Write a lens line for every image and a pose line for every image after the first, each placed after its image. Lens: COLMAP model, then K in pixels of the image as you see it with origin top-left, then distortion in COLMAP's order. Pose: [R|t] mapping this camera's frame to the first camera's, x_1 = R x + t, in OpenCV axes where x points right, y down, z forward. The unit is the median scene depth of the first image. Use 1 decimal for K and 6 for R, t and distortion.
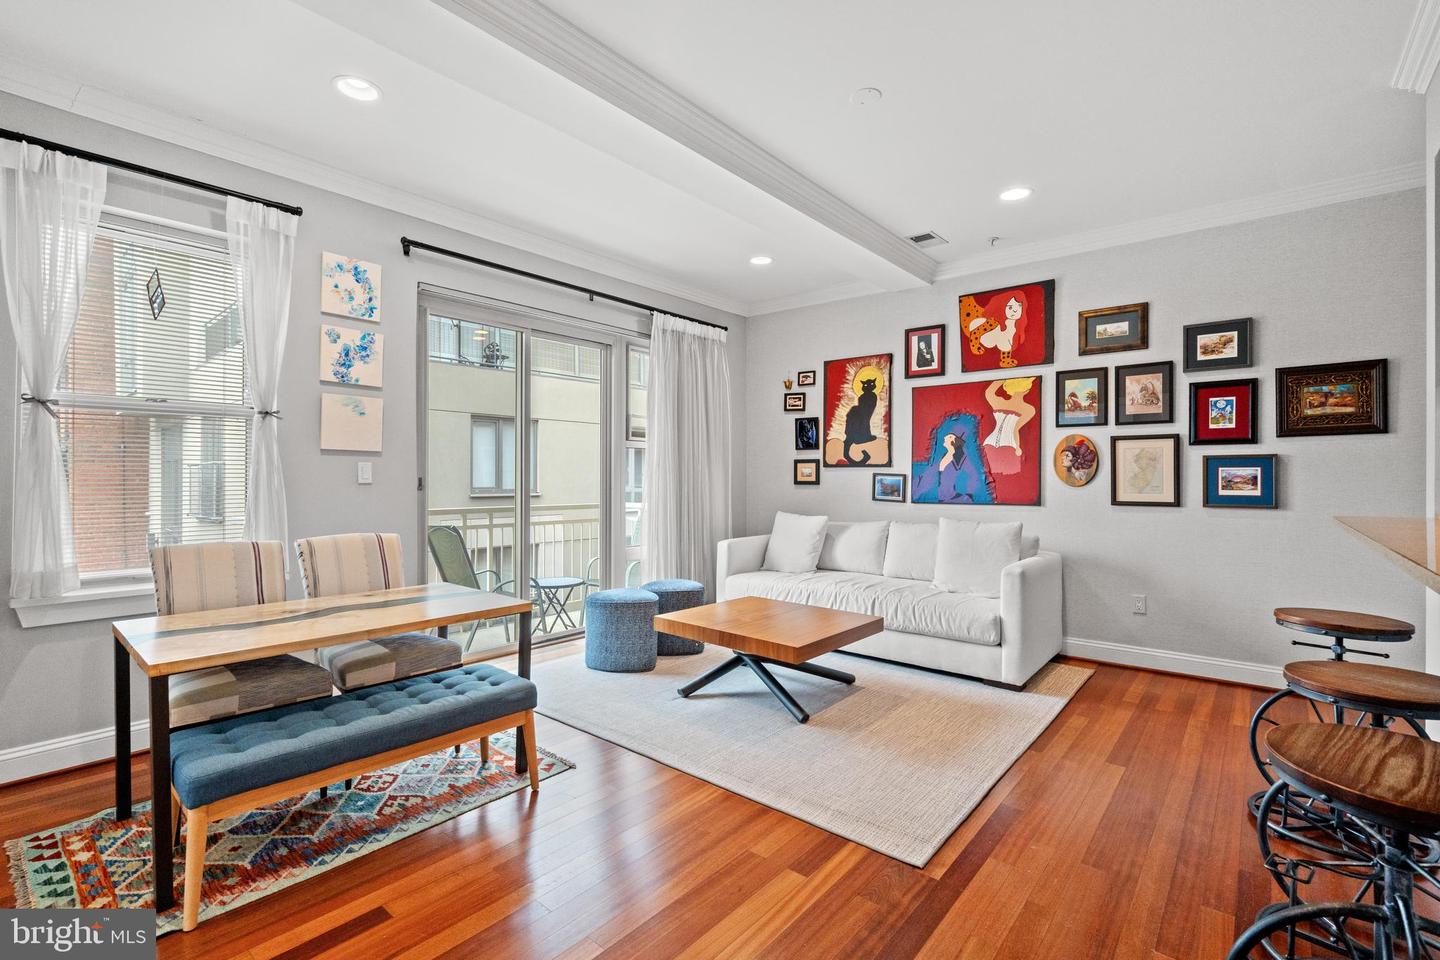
lens RADIAL K [[652.6, 0, 708.0], [0, 652.6, 477.6], [0, 0, 1]] dist [-0.009151, 0.003087]
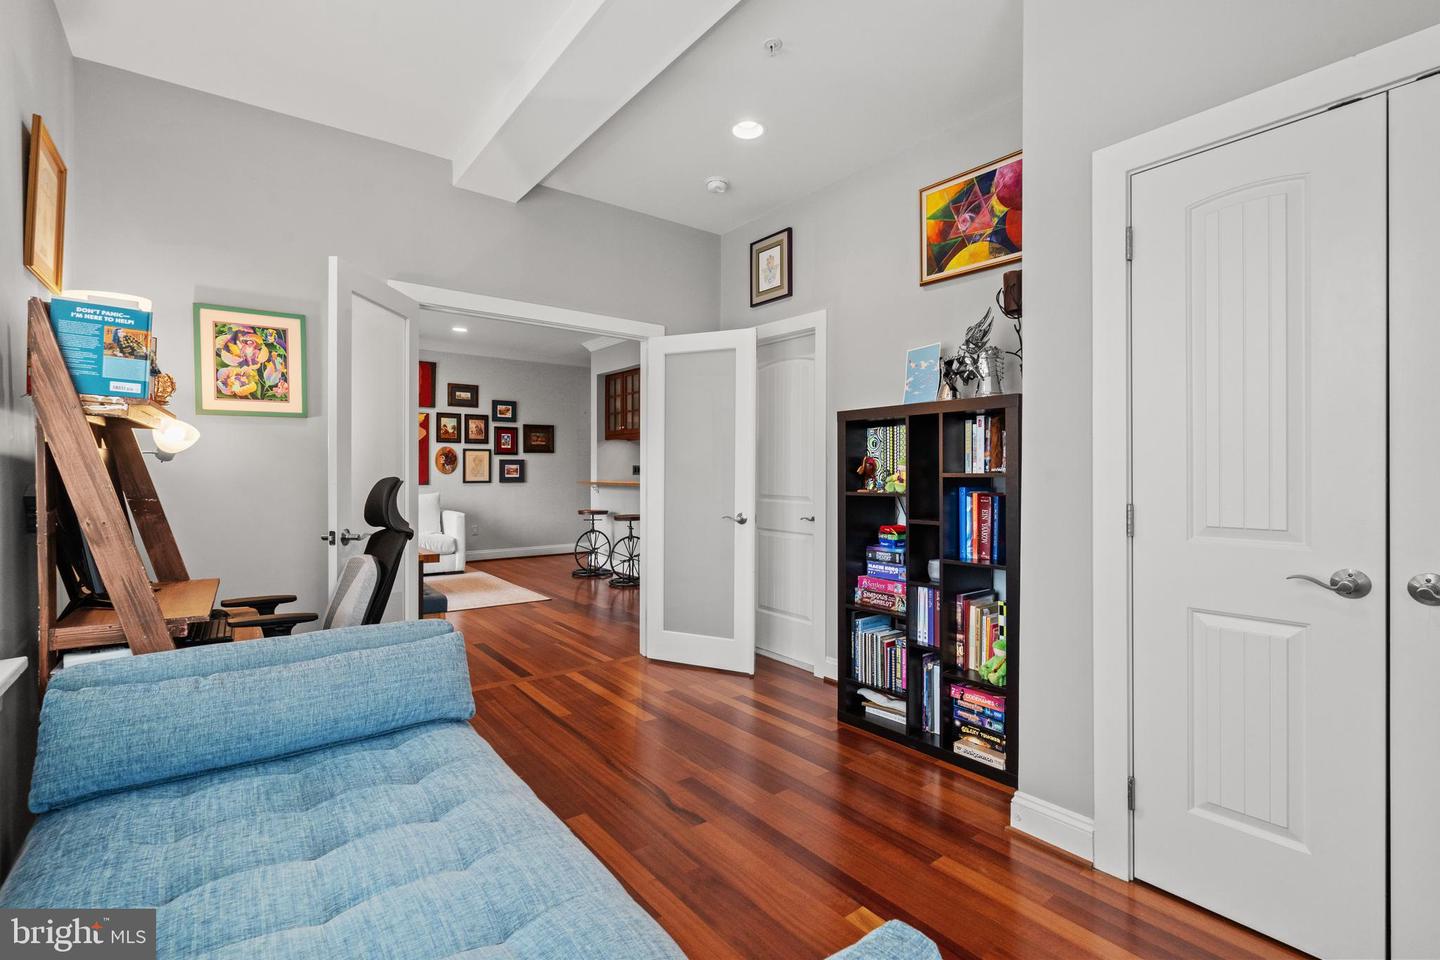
lens RADIAL K [[652.6, 0, 710.3], [0, 652.6, 475.2], [0, 0, 1]] dist [-0.009151, 0.003087]
pose [[0.211757, -0.005840, 0.977305, -1.124327], [0.000659, 0.999983, 0.005833, 0.006926], [-0.977322, -0.000591, 0.211758, -0.161688]]
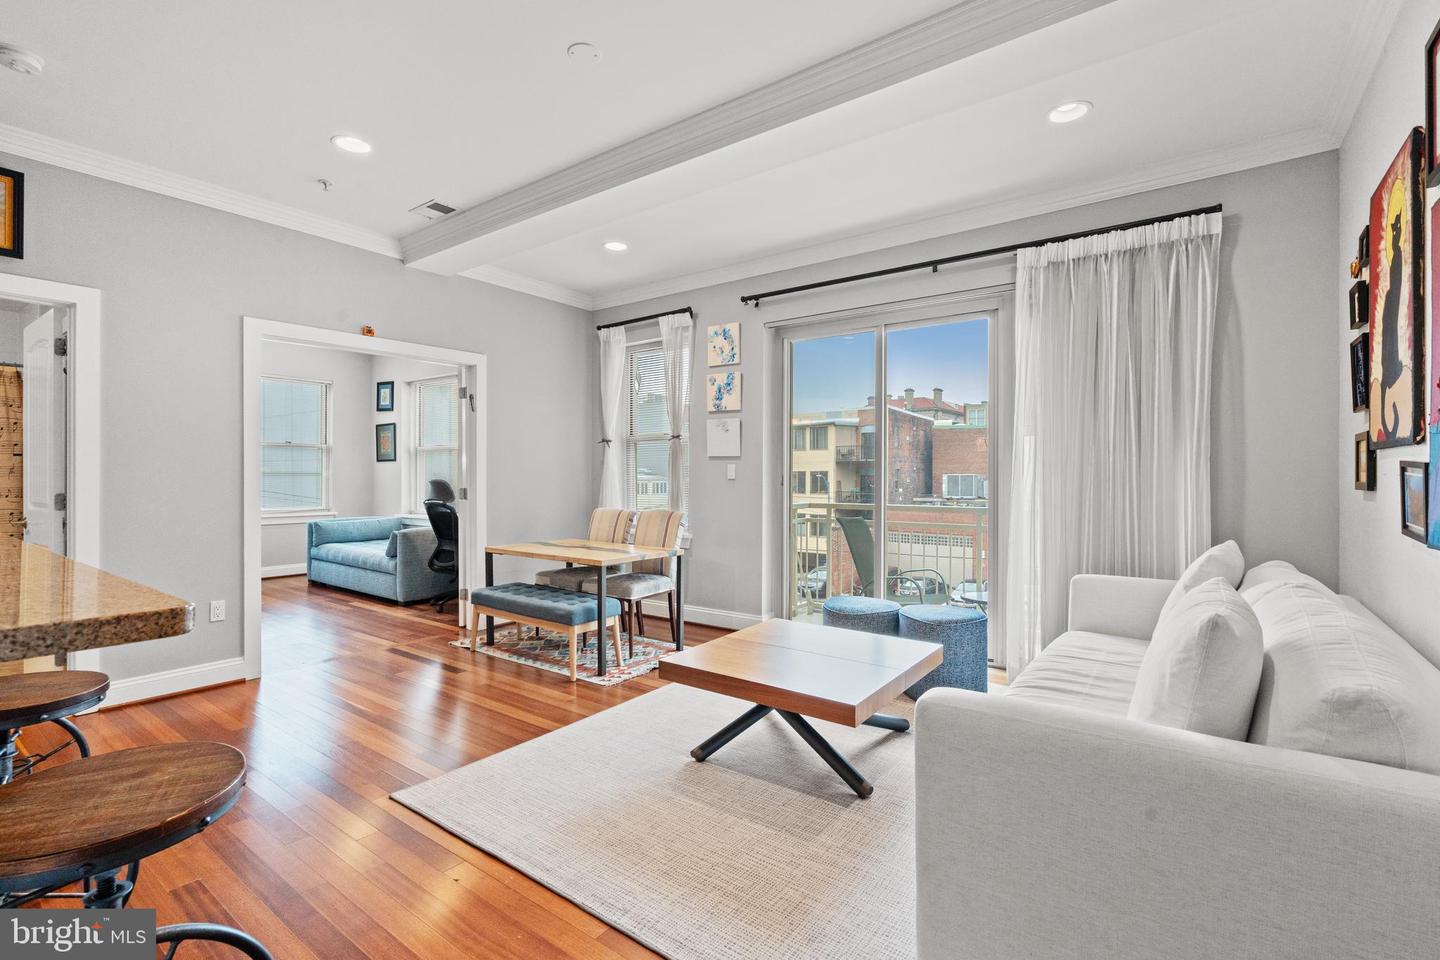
lens RADIAL K [[652.6, 0, 719.0], [0, 652.6, 474.9], [0, 0, 1]] dist [-0.009151, 0.003087]
pose [[0.075729, -0.005052, -0.997116, 0.717204], [-0.002148, 0.999984, -0.005230, 0.006168], [0.997126, 0.002538, 0.075717, 0.693751]]
